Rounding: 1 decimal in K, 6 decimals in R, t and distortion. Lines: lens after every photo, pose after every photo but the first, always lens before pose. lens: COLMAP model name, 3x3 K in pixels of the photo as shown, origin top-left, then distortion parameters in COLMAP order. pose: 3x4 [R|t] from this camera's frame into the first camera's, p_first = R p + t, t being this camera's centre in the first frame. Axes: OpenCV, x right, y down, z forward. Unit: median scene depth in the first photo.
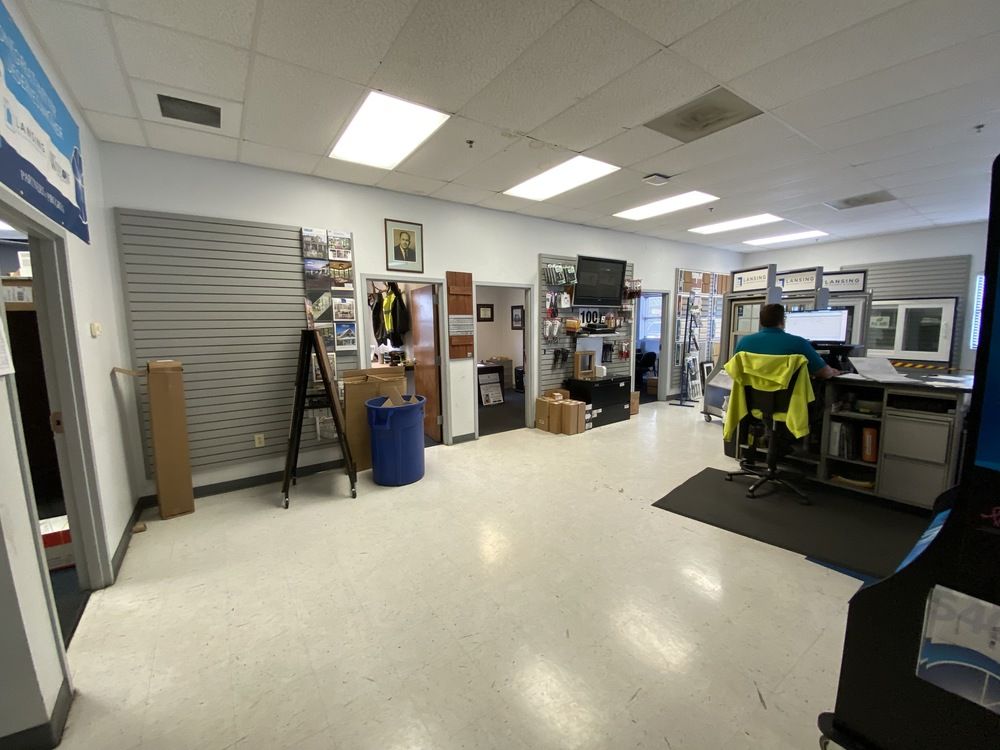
lens RADIAL K [[403.1, 0, 497.2], [0, 403.1, 375.9], [0, 0, 1]] dist [0.029023, -0.025570]
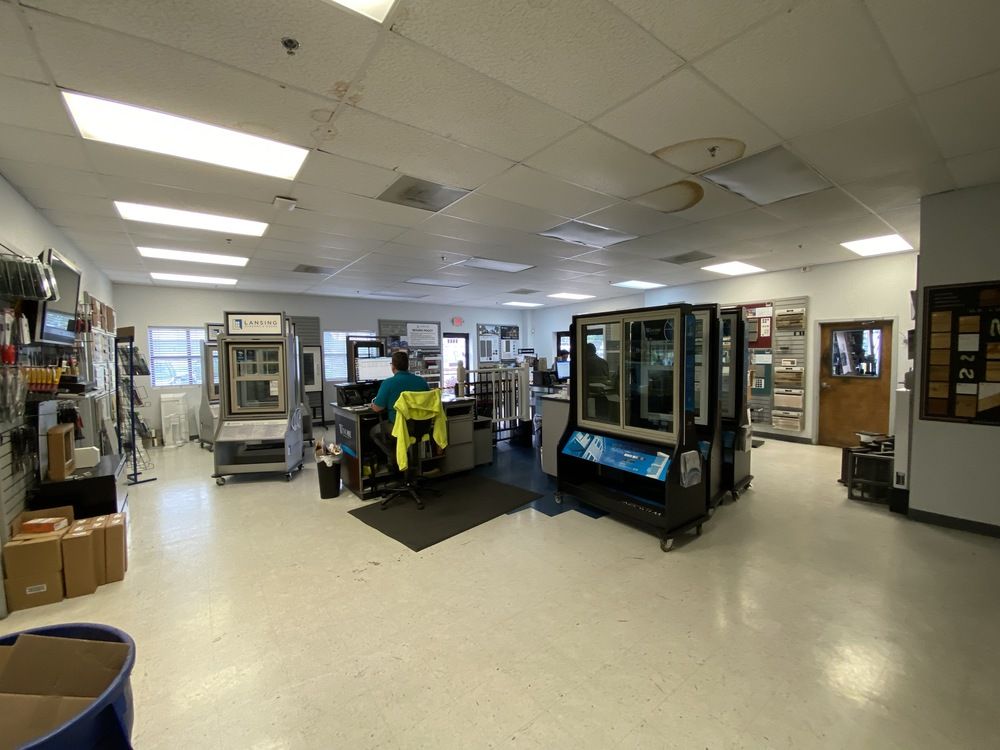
lens RADIAL K [[403.1, 0, 497.2], [0, 403.1, 375.9], [0, 0, 1]] dist [0.029023, -0.025570]
pose [[-0.031669, -0.045876, 0.998445, -0.575293], [0.147529, 0.987790, 0.050066, -0.121484], [-0.988551, 0.148885, -0.024514, 0.743789]]
